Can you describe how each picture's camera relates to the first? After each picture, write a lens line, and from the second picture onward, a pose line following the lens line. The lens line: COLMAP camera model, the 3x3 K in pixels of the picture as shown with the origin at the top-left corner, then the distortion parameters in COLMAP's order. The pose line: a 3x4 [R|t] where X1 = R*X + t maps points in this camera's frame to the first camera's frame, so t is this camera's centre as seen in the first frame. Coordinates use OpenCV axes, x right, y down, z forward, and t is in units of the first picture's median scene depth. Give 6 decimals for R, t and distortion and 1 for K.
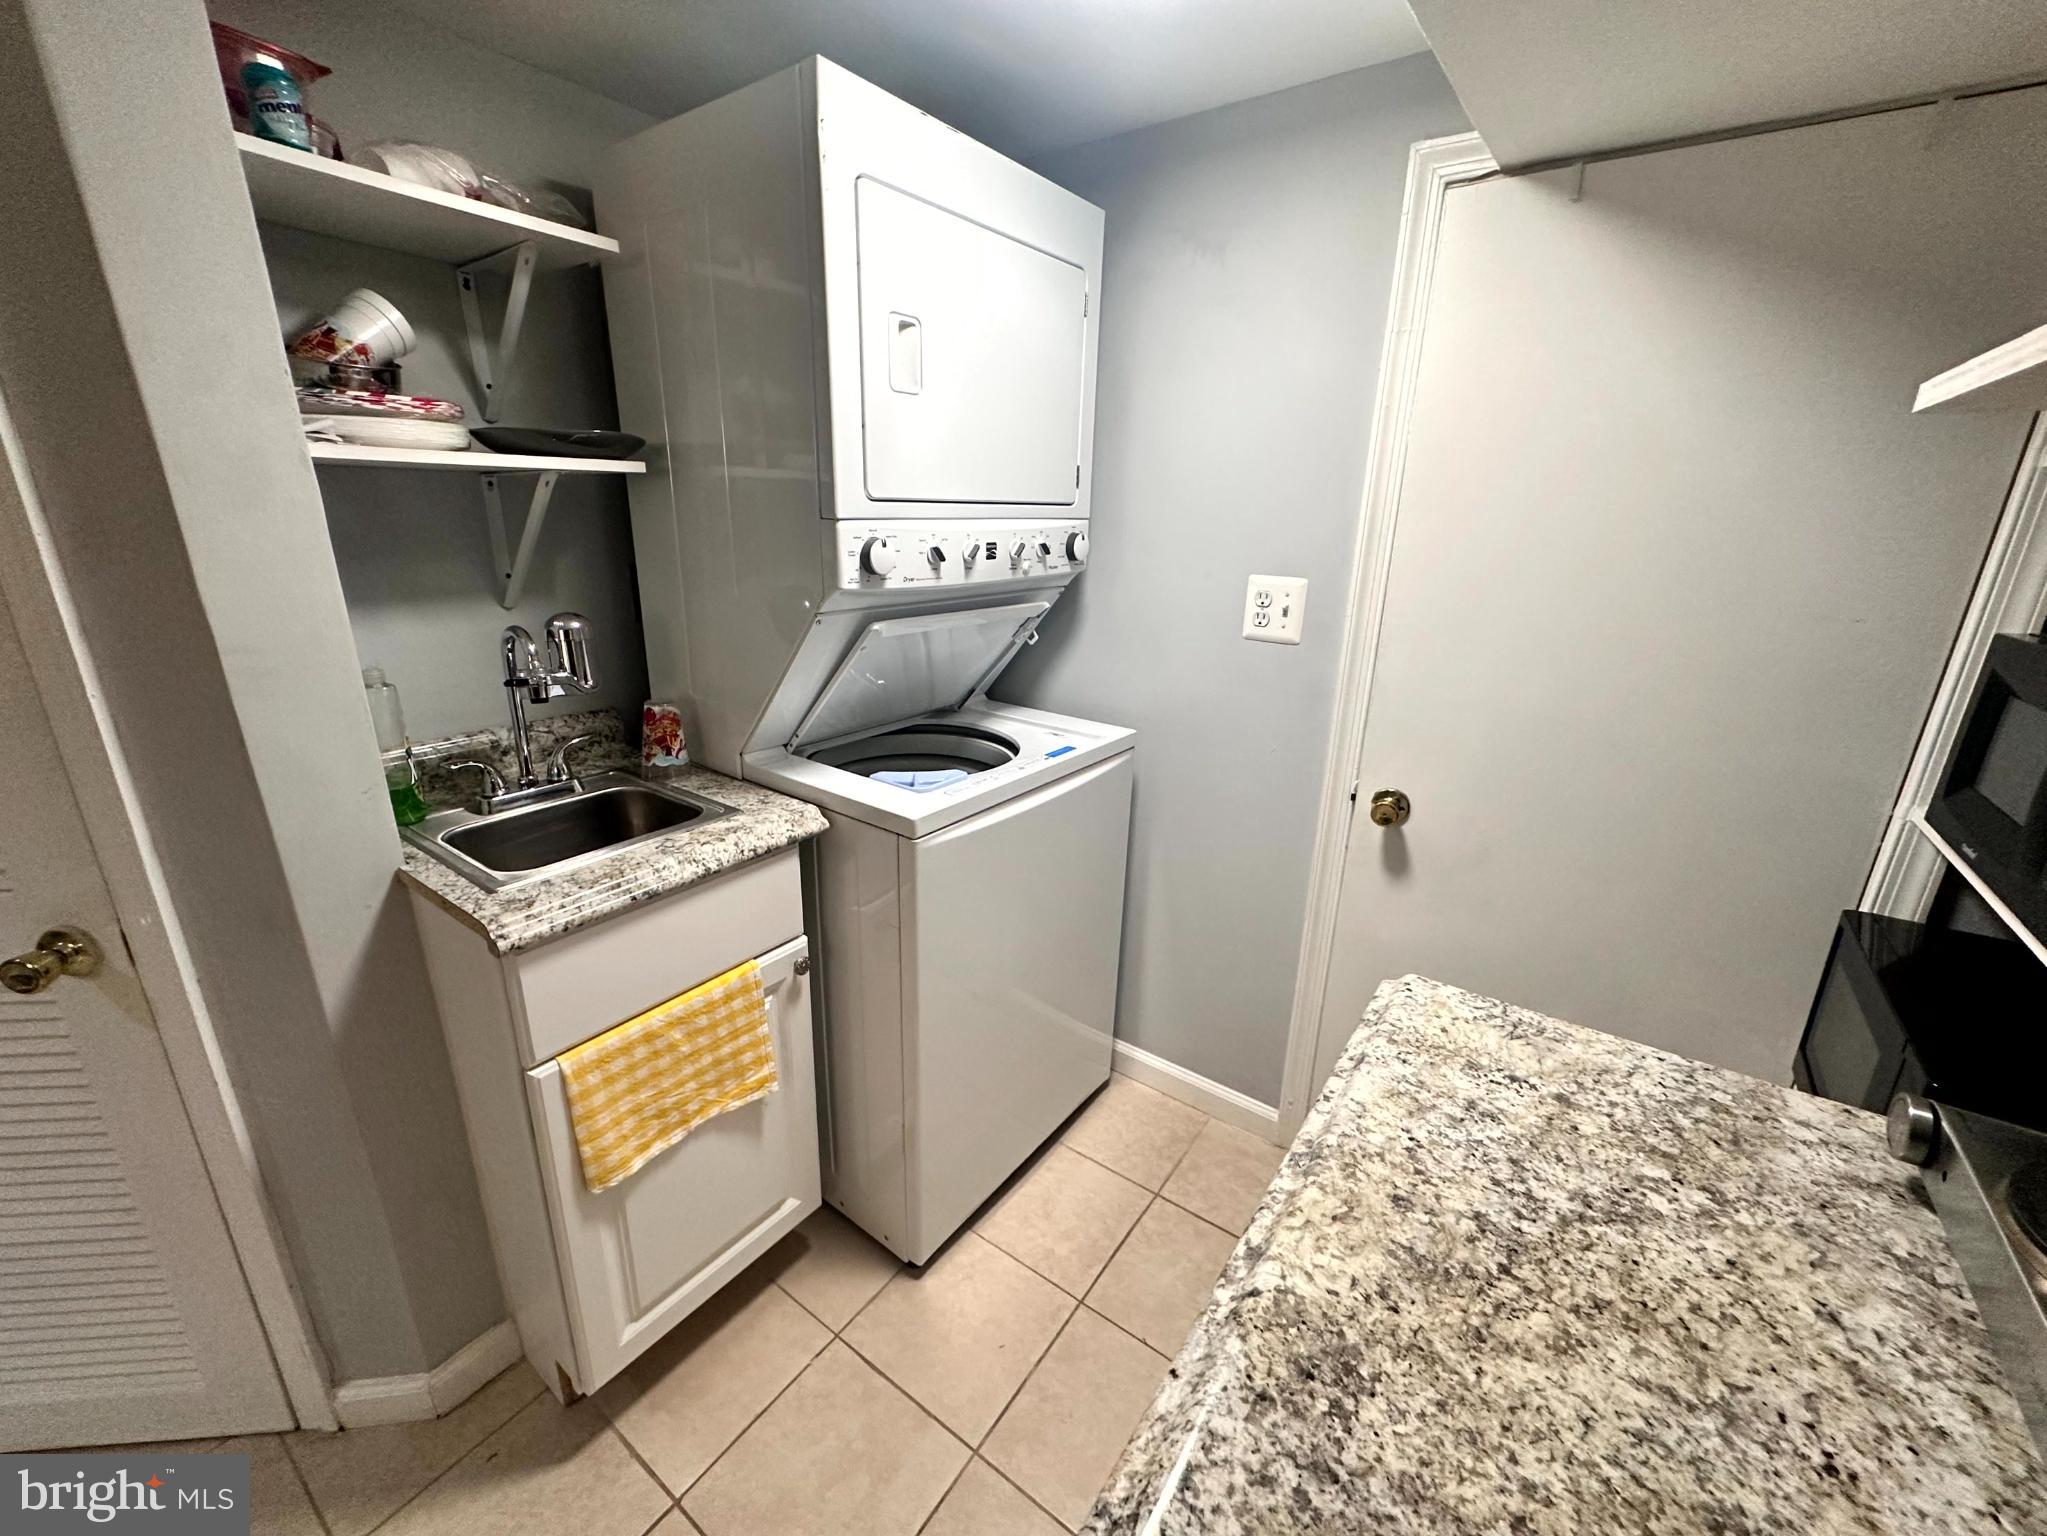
lens RADIAL K [[814.5, 0, 1023.5], [0, 814.5, 768.0], [0, 0, 1]] dist [-0.002488, 0.000667]
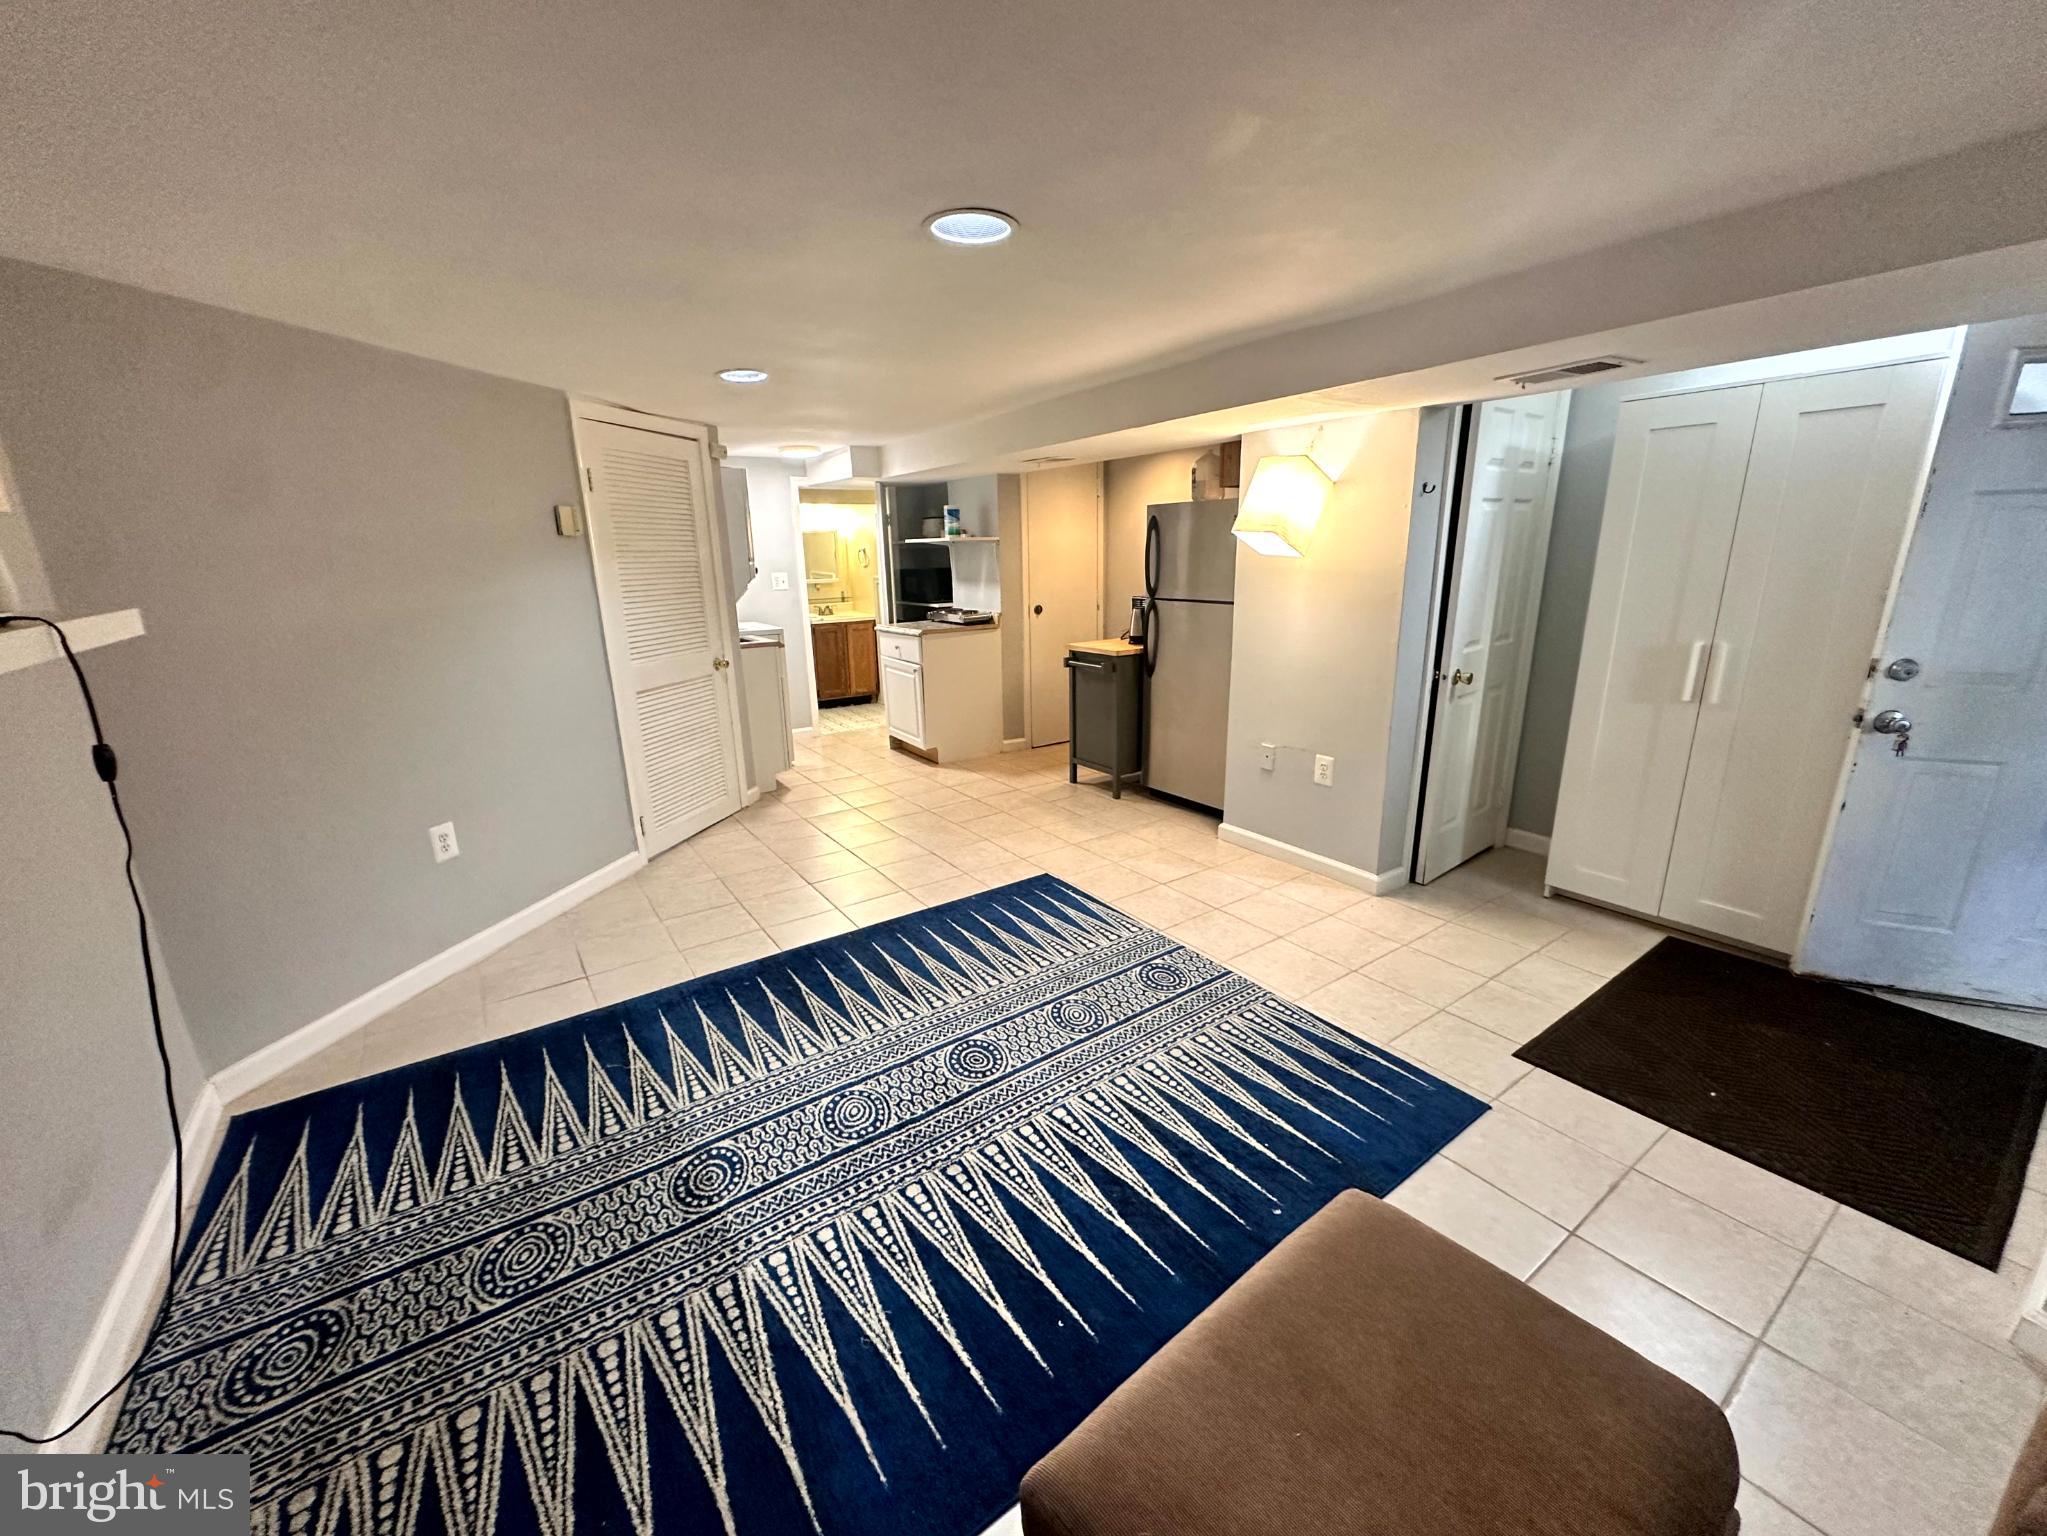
lens RADIAL K [[813.7, 0, 1020.2], [0, 813.7, 771.7], [0, 0, 1]] dist [-0.003344, 0.000484]
pose [[0.334728, -0.276666, 0.900785, -3.868111], [0.311477, 0.934680, 0.171333, 0.431820], [-0.889348, 0.223224, 0.399039, -1.695283]]
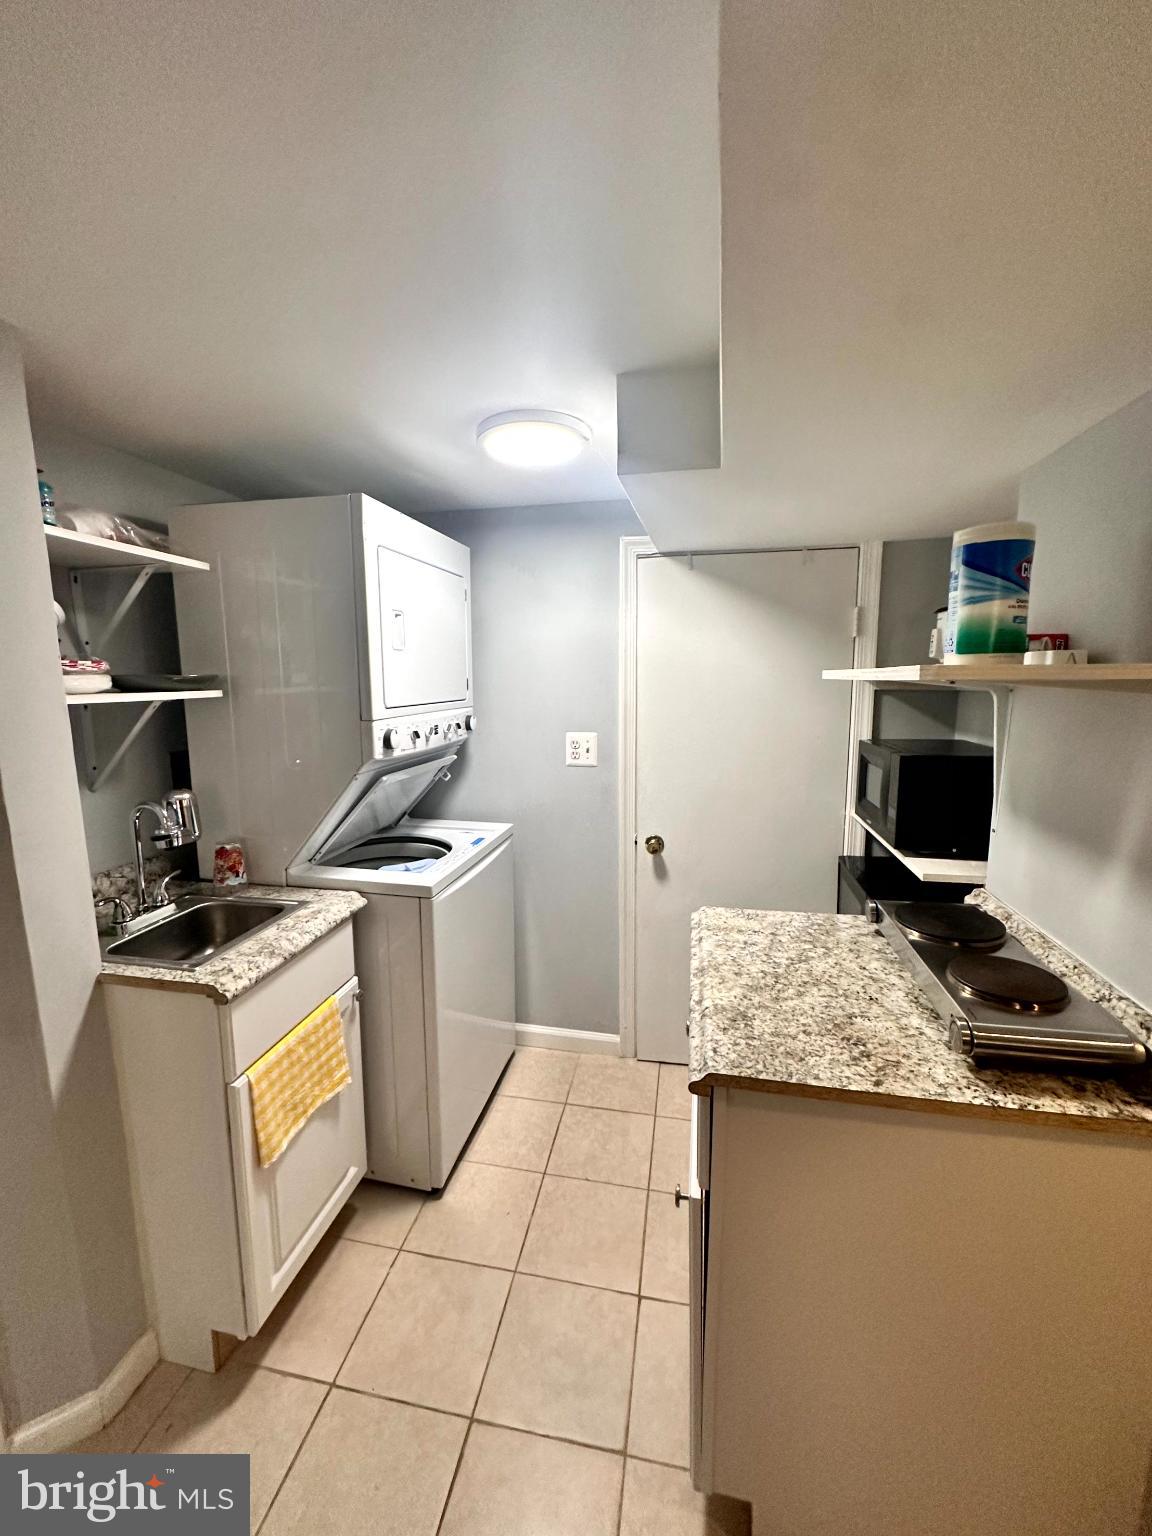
lens RADIAL K [[610.6, 0, 573.9], [0, 610.6, 764.6], [0, 0, 1]] dist [-0.003344, 0.000484]
pose [[0.909879, -0.087031, 0.405642, -0.366734], [0.151228, 0.980053, -0.128940, 0.023509], [-0.386329, 0.178664, 0.904892, -0.337045]]
